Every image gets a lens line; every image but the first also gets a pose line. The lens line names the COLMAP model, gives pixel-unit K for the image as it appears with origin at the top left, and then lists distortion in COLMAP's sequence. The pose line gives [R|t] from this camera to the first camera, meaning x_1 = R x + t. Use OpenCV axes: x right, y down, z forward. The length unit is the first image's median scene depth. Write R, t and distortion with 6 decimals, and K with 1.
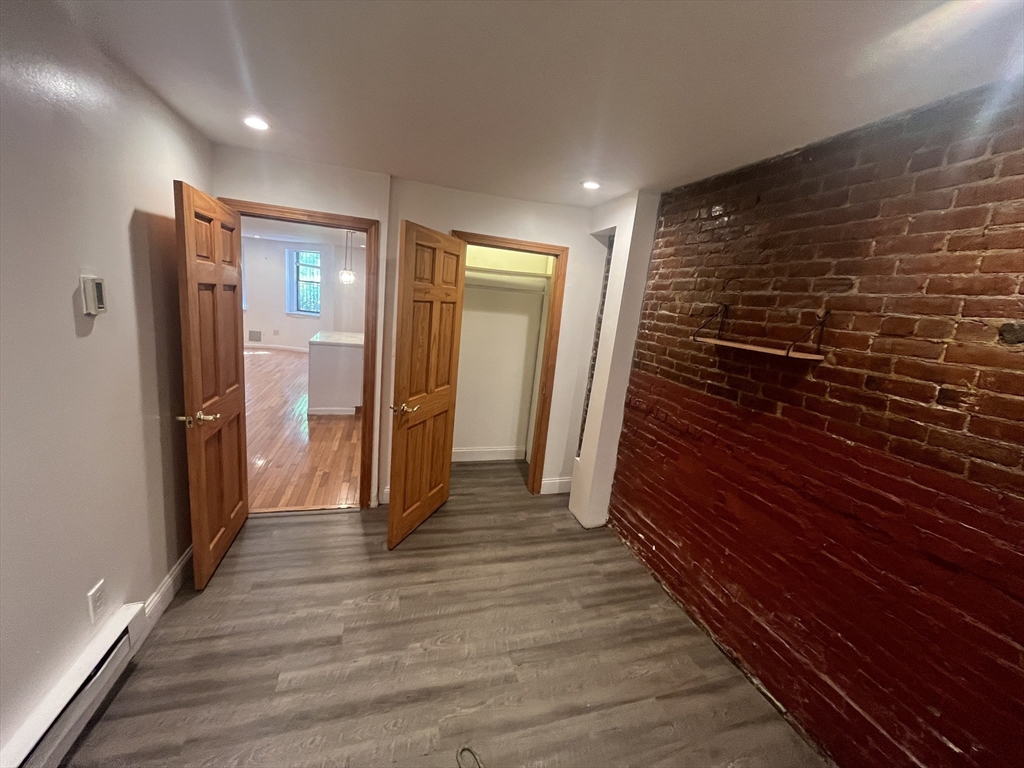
lens RADIAL K [[413.7, 0, 510.8], [0, 413.7, 382.1], [0, 0, 1]] dist [-0.002867, 0.000182]
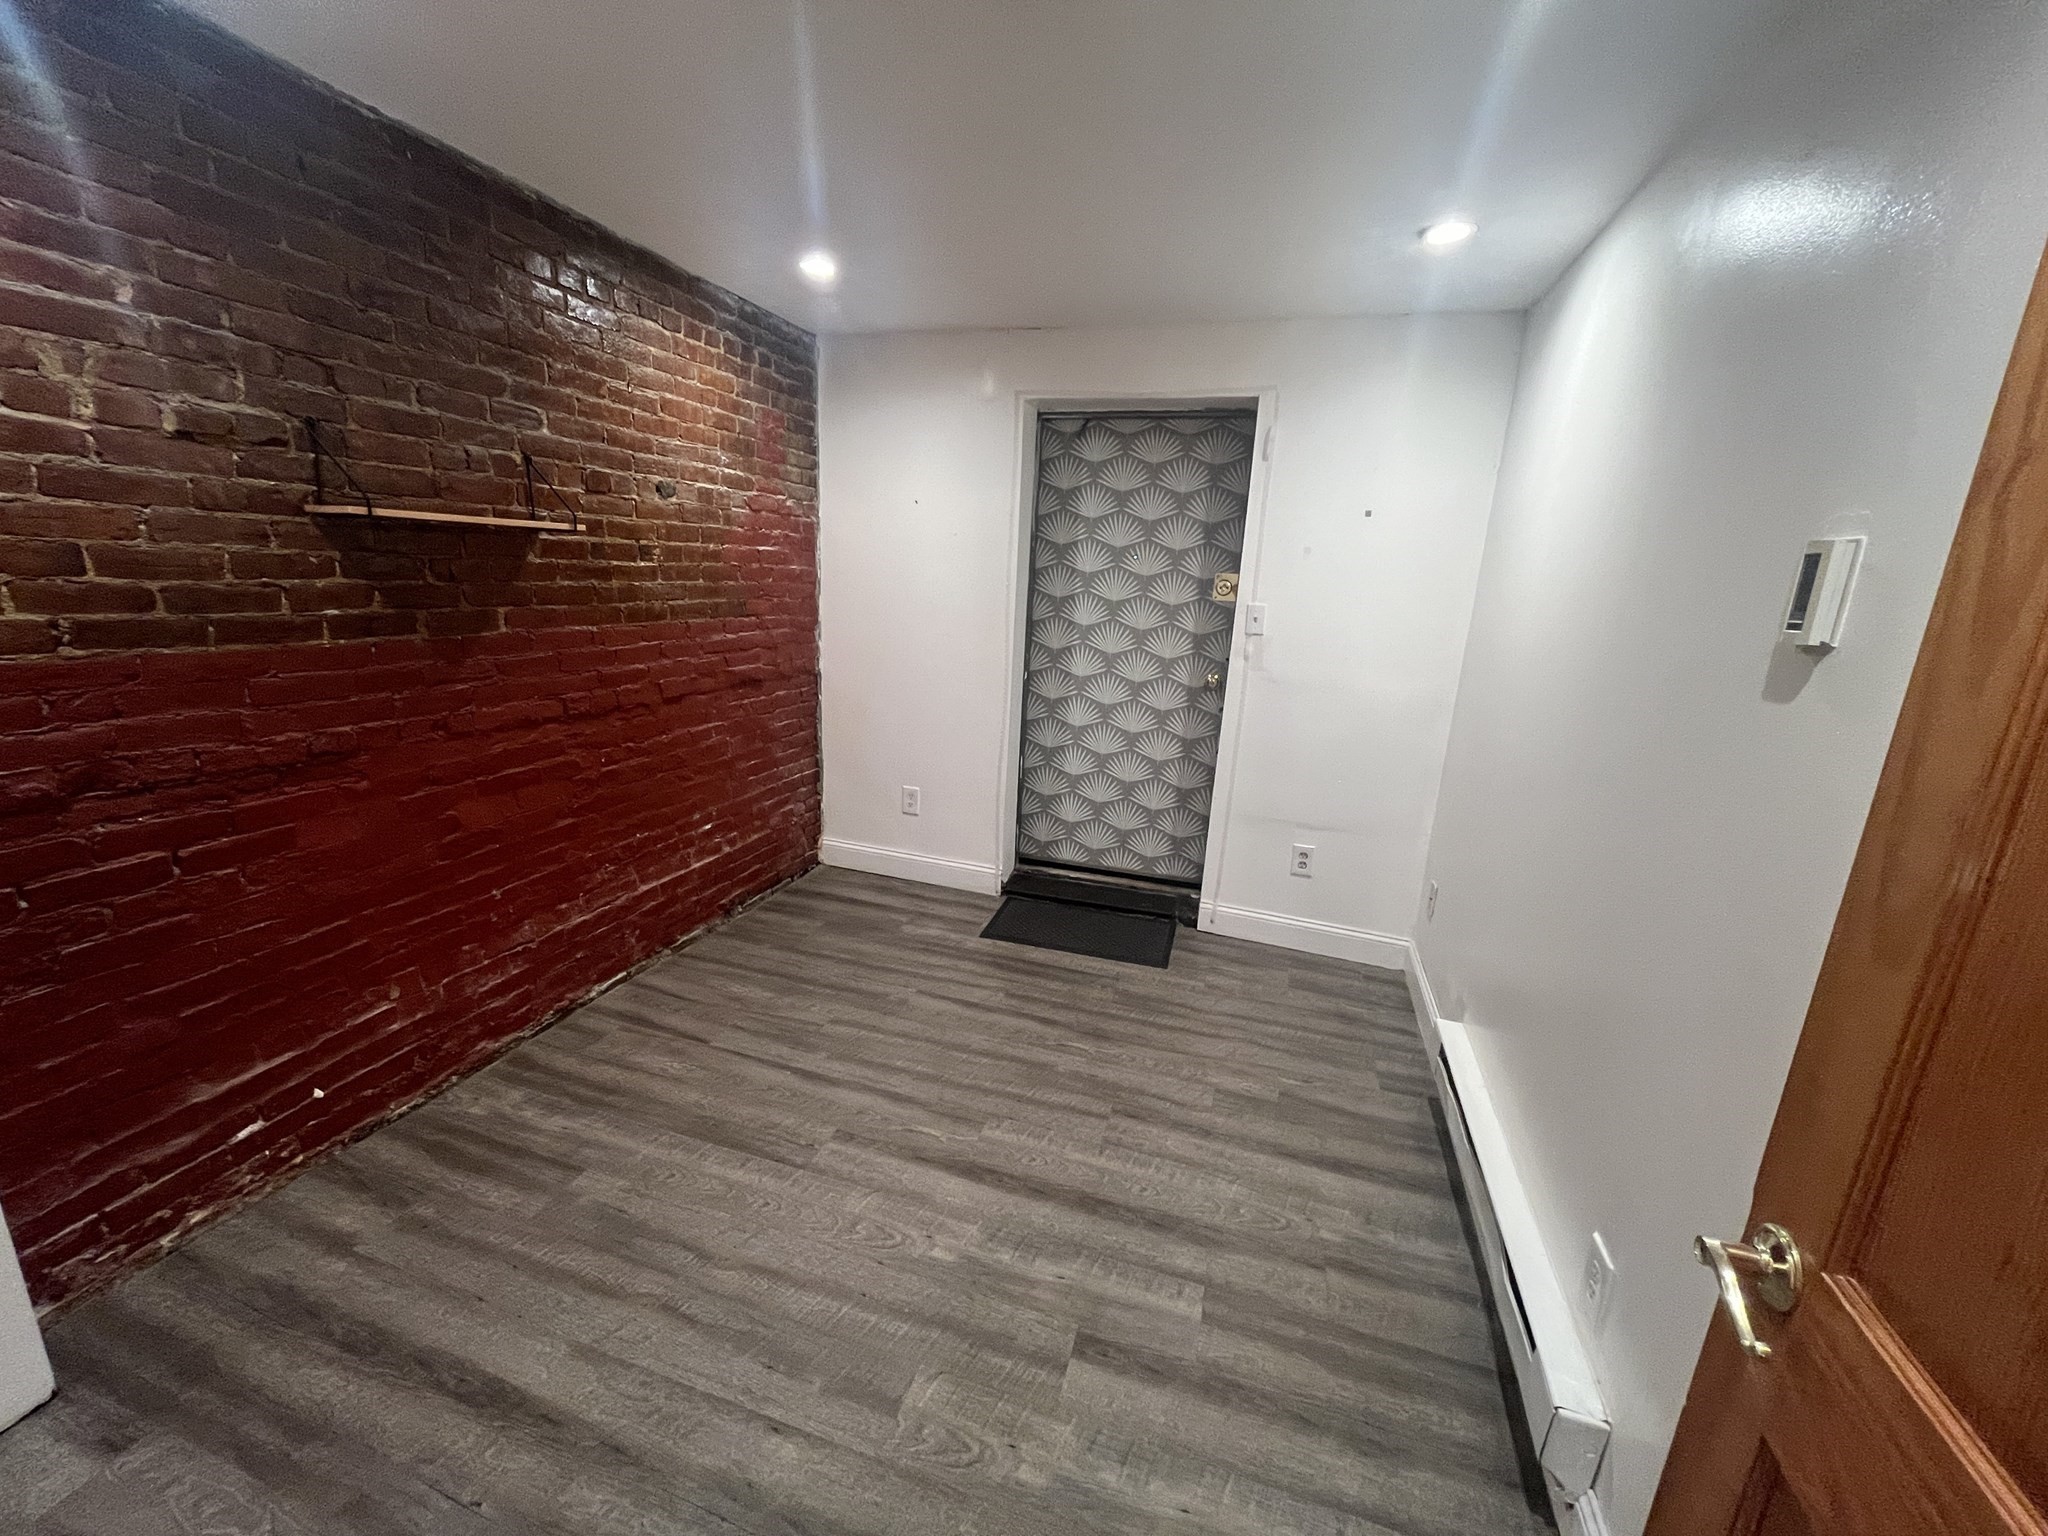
lens RADIAL K [[827.3, 0, 1021.6], [0, 827.3, 764.3], [0, 0, 1]] dist [-0.002867, 0.000182]
pose [[-0.813114, -0.267791, 0.516850, -0.655205], [-0.021196, 0.900930, 0.433446, -0.280414], [-0.581719, 0.341486, -0.738234, 1.480470]]
